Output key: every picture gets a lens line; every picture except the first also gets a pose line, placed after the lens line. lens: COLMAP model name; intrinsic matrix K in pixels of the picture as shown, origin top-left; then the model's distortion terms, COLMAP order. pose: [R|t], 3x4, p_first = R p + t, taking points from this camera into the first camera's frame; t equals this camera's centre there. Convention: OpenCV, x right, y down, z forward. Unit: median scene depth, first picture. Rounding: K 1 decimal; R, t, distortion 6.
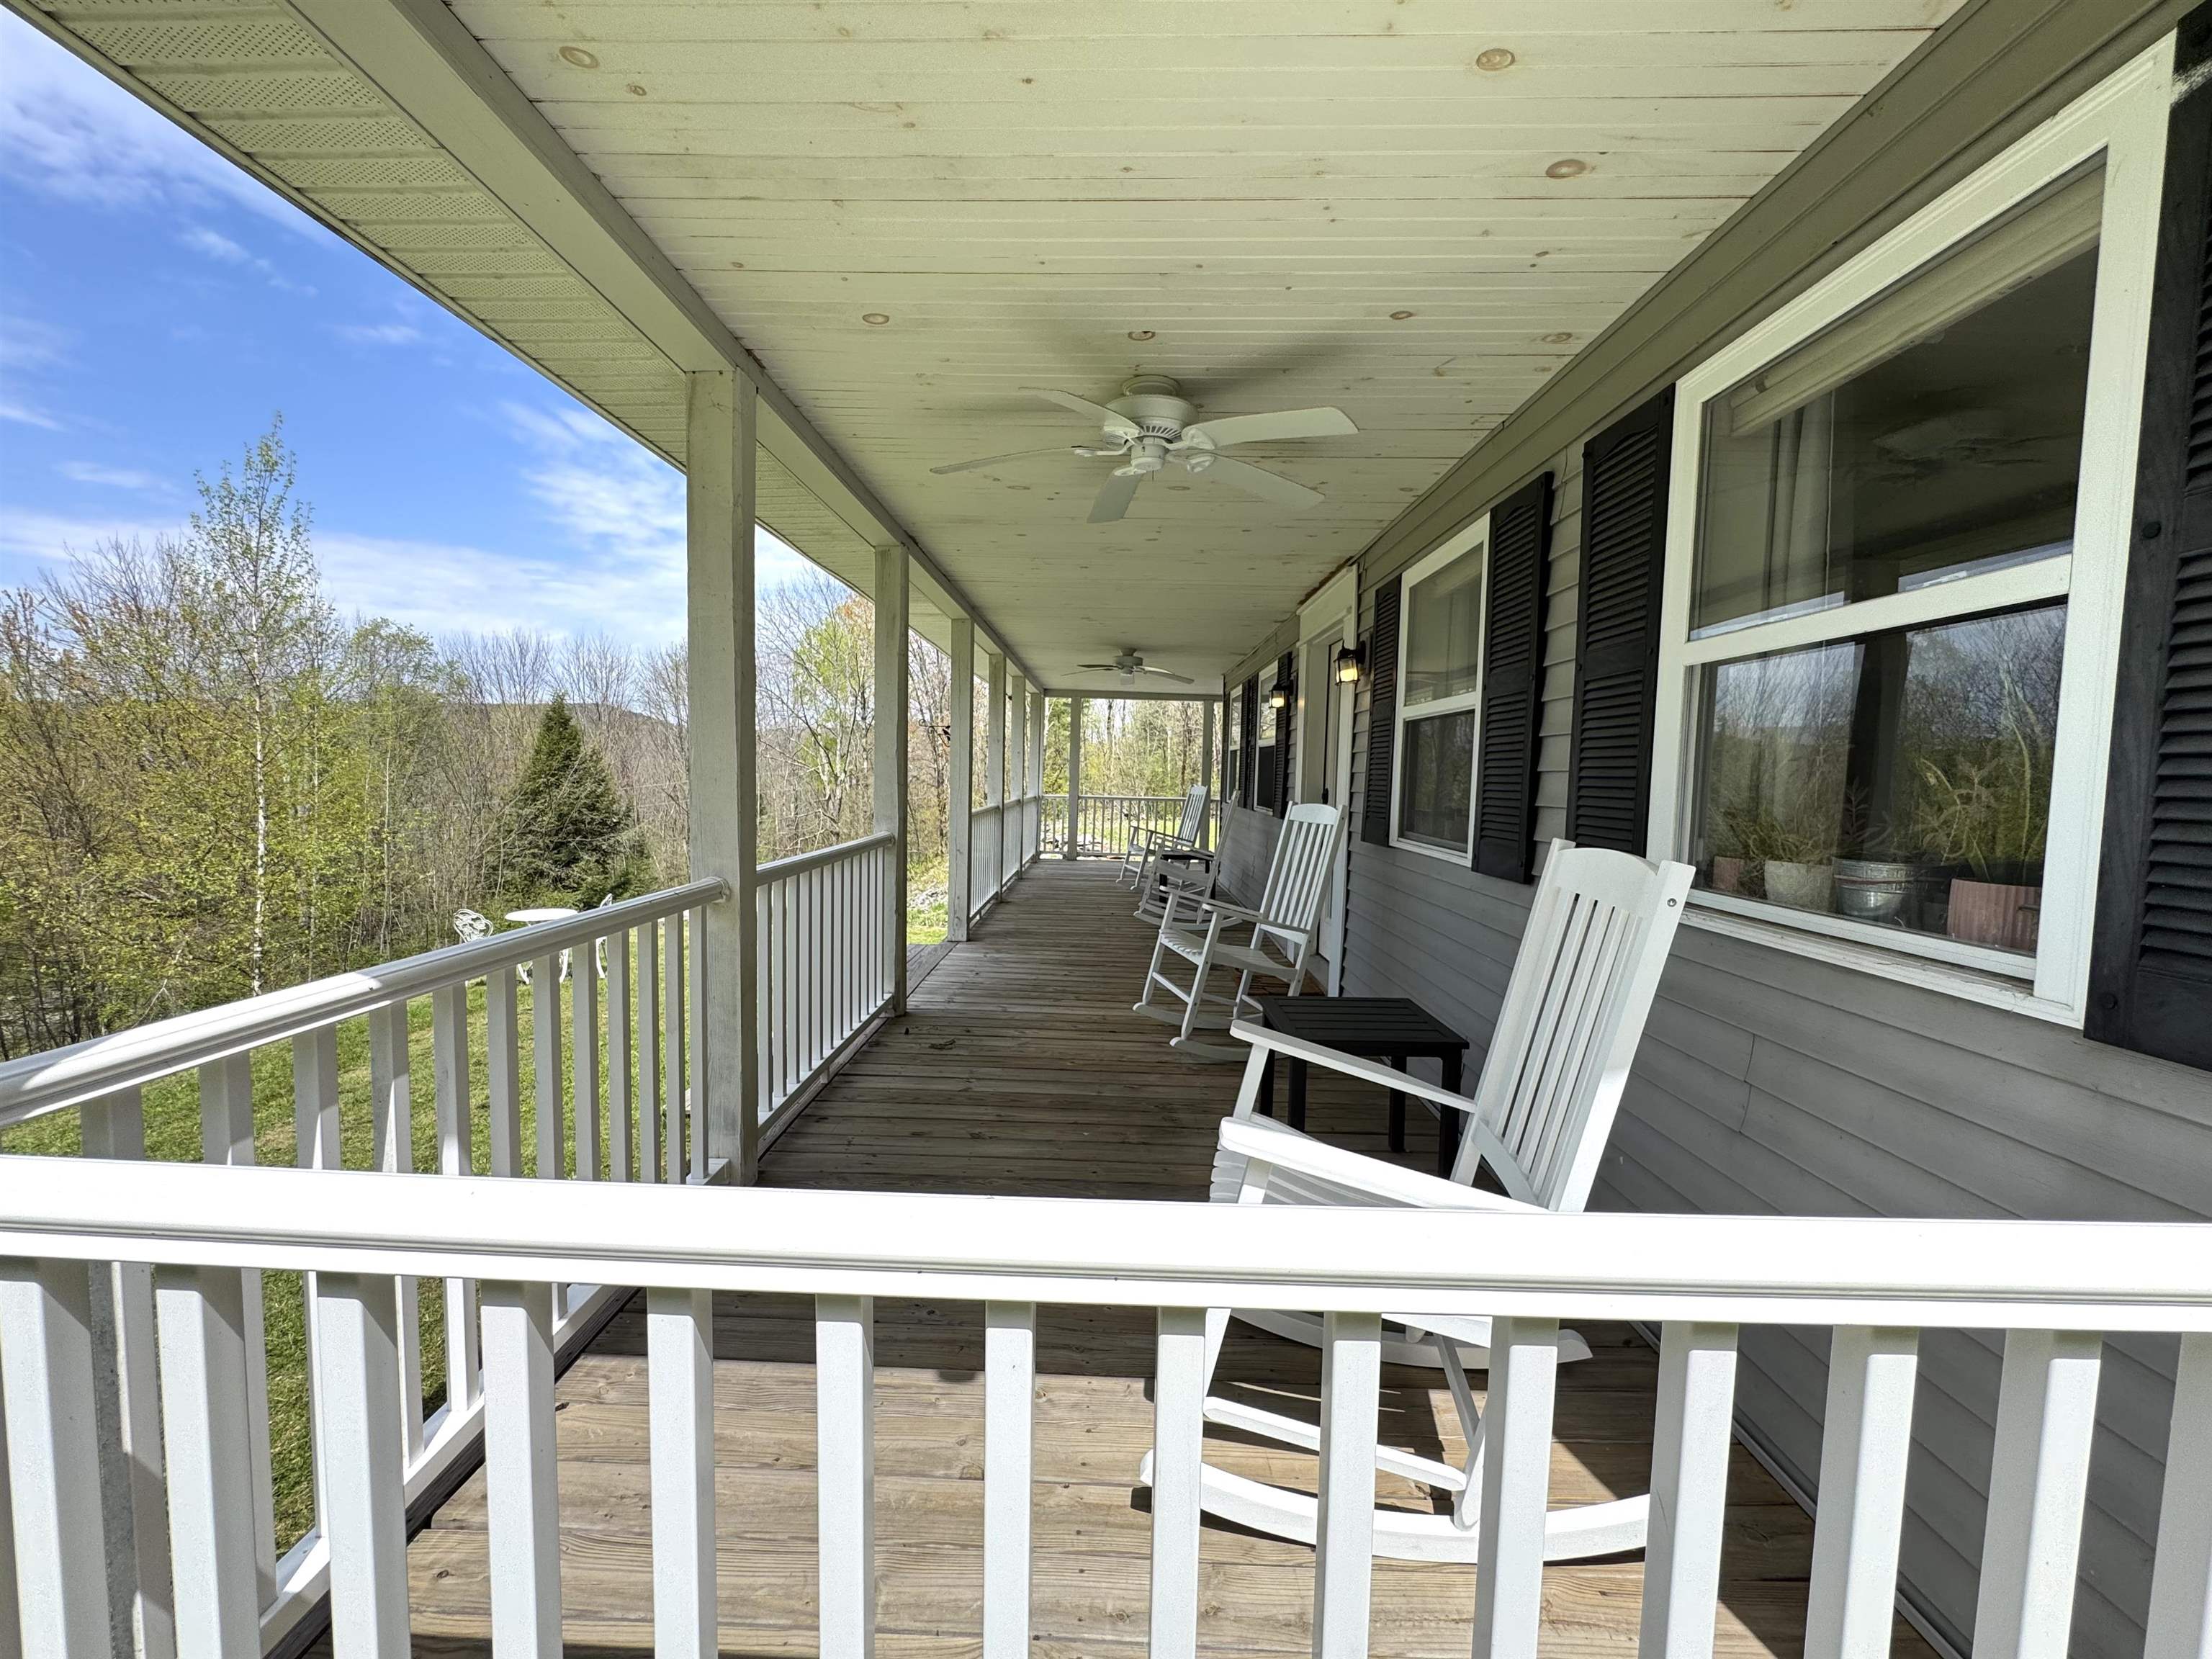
lens RADIAL K [[895.9, 0, 1097.3], [0, 895.9, 830.1], [0, 0, 1]] dist [-0.012993, -0.001059]
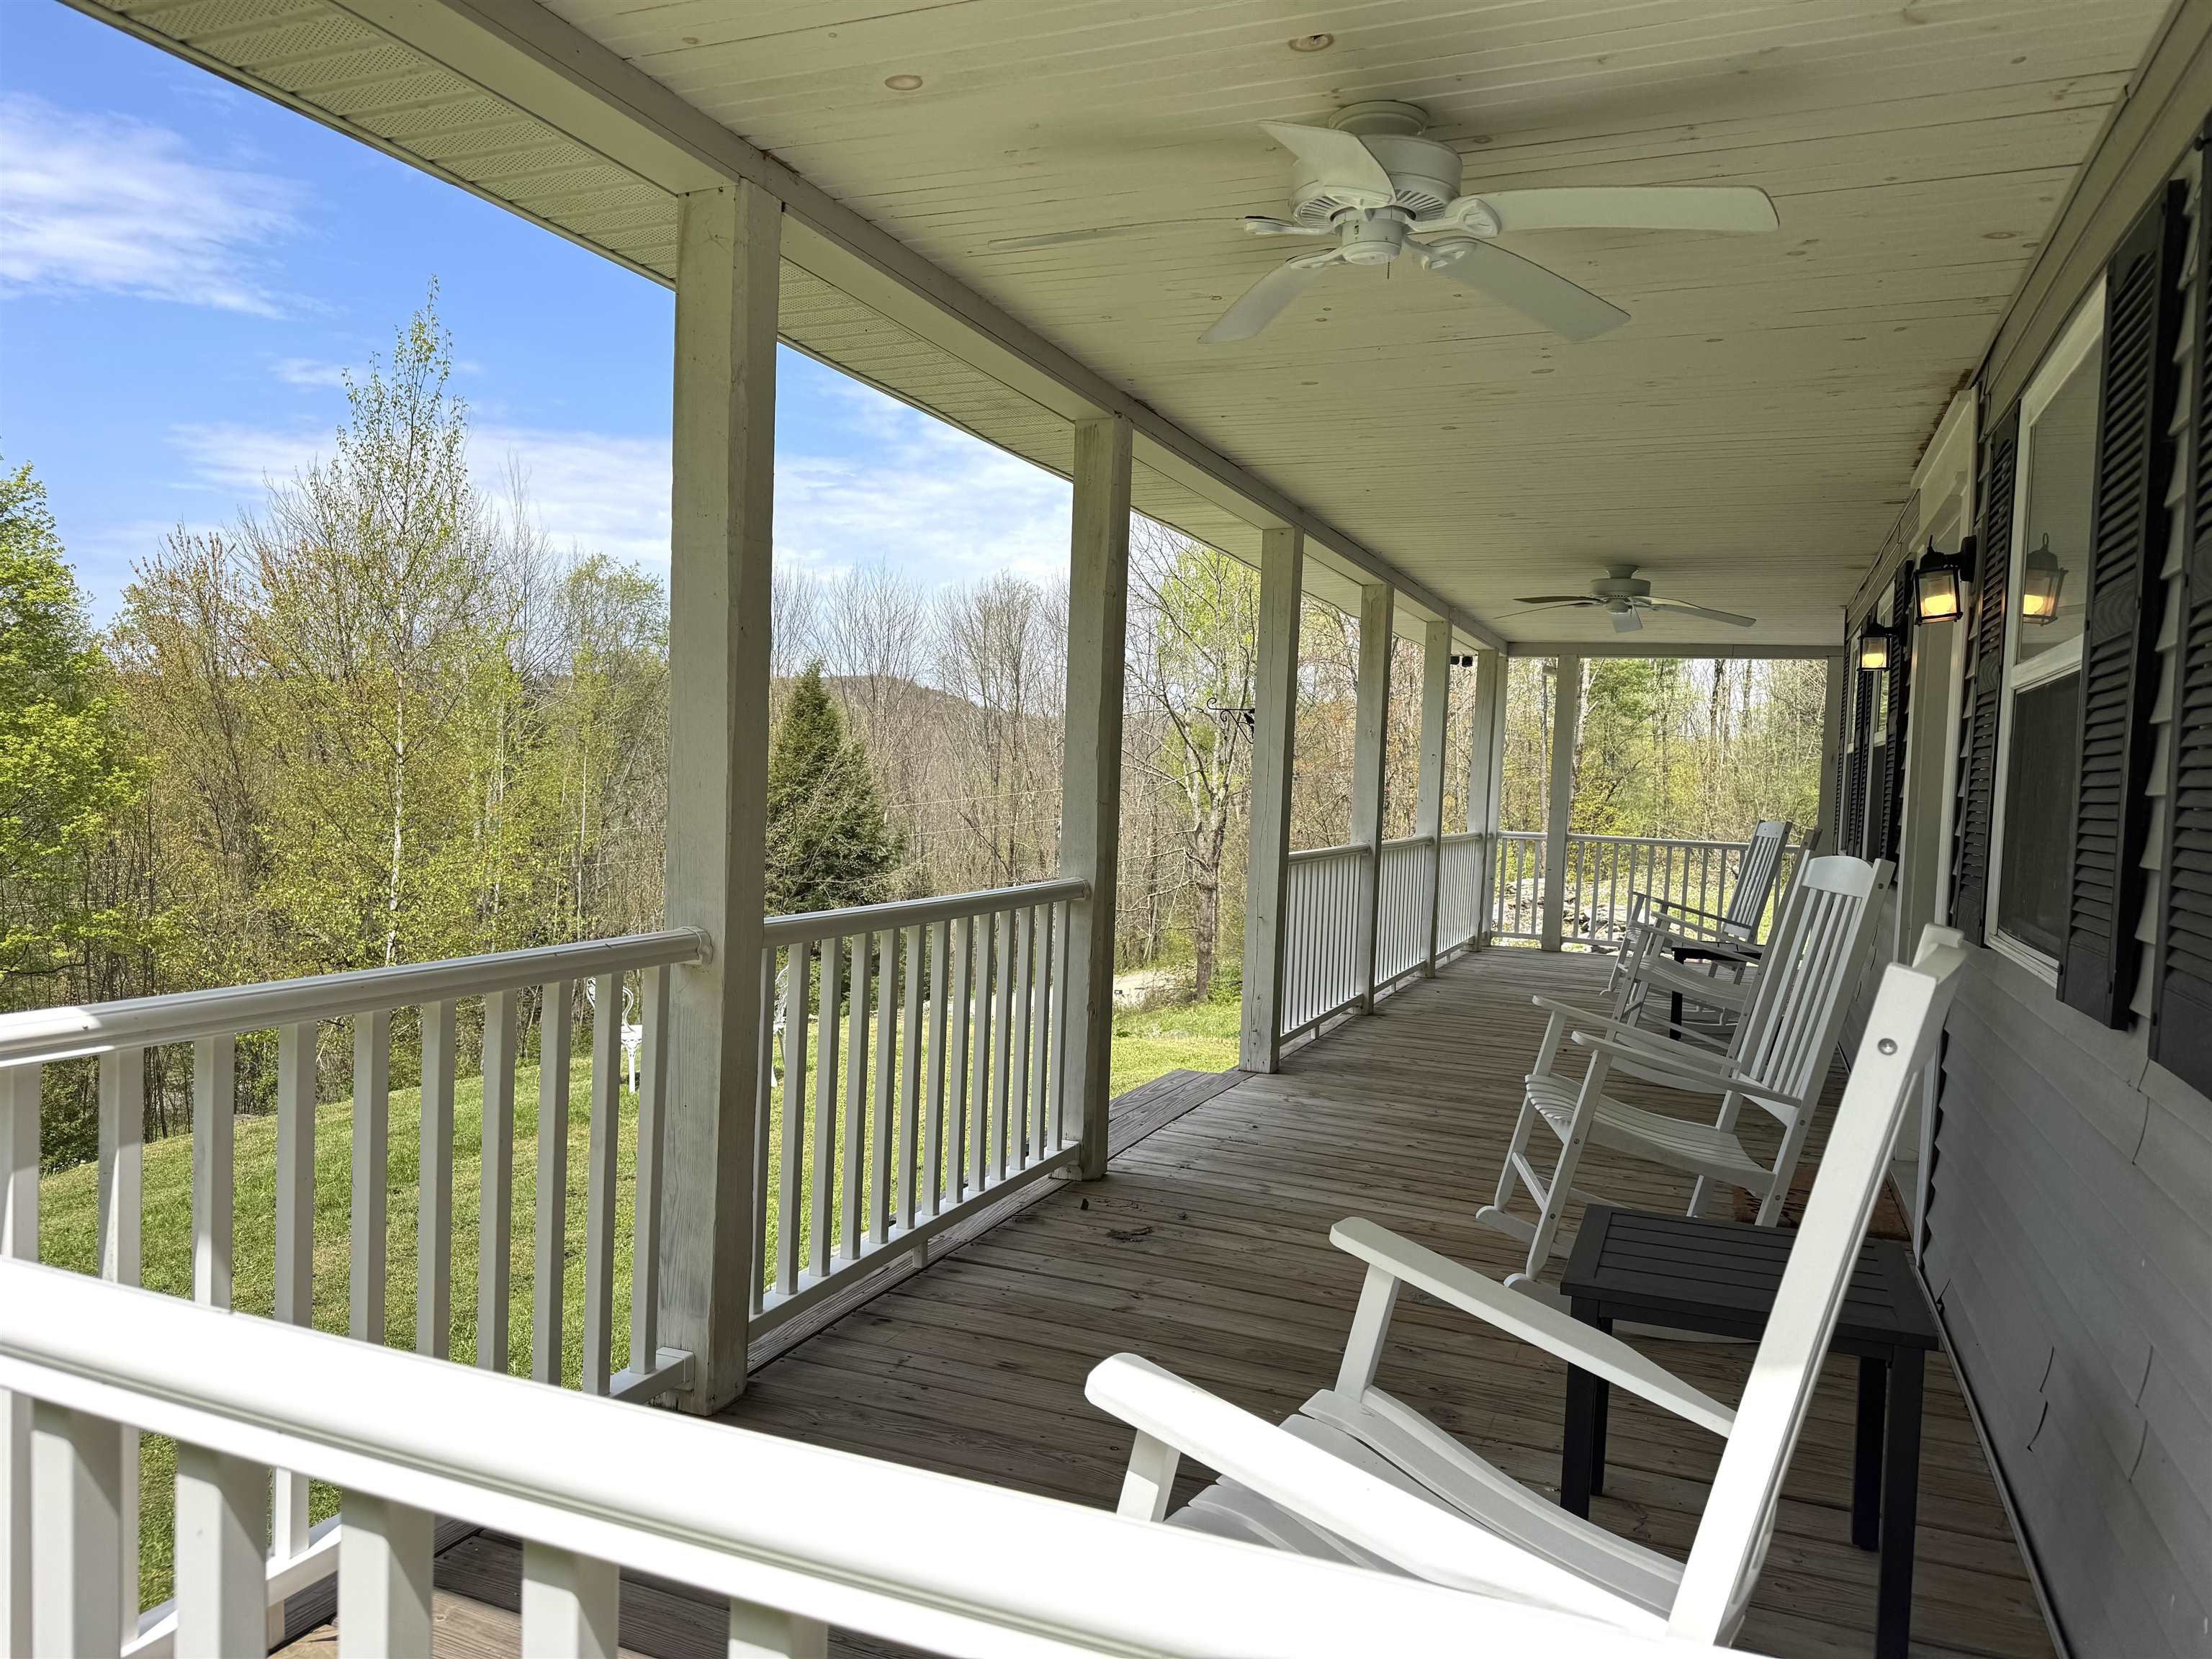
lens RADIAL K [[1562.6, 0, 1105.6], [0, 1562.6, 829.3], [0, 0, 1]] dist [0.058676, -0.053221]
pose [[0.930387, 0.027403, -0.365554, 0.113241], [-0.041839, 0.998624, -0.031626, 0.001216], [0.364184, 0.044719, 0.930253, 0.000022]]
